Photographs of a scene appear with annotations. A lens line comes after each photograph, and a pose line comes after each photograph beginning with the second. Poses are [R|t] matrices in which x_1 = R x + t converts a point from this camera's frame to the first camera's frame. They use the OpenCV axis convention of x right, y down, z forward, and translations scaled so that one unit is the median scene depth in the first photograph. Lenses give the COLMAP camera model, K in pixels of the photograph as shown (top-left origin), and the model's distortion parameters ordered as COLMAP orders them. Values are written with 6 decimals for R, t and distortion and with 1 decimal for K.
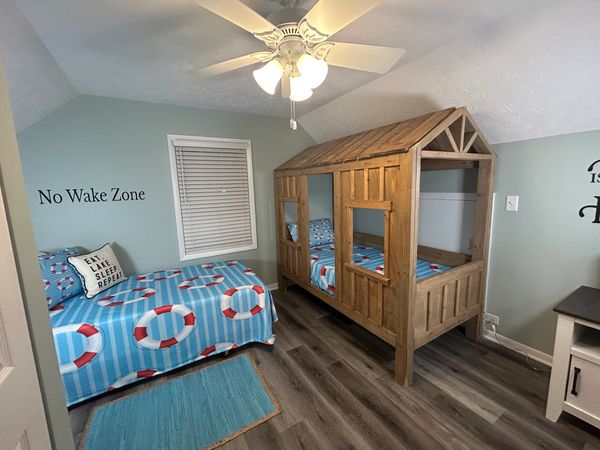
lens RADIAL K [[244.9, 0, 300.9], [0, 244.9, 225.0], [0, 0, 1]] dist [-0.018391, 0.000064]
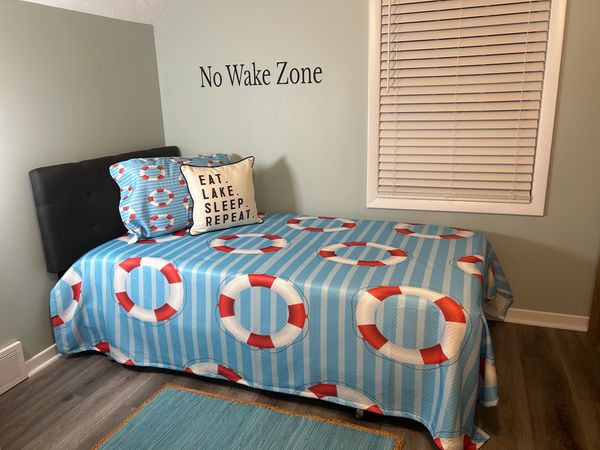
lens RADIAL K [[453.3, 0, 300.8], [0, 453.3, 222.6], [0, 0, 1]] dist [-0.003907, -0.008634]
pose [[0.635111, 0.214473, -0.742048, 0.194987], [-0.108483, 0.975924, 0.189220, 0.018851], [0.764765, -0.039676, 0.643087, 0.381110]]
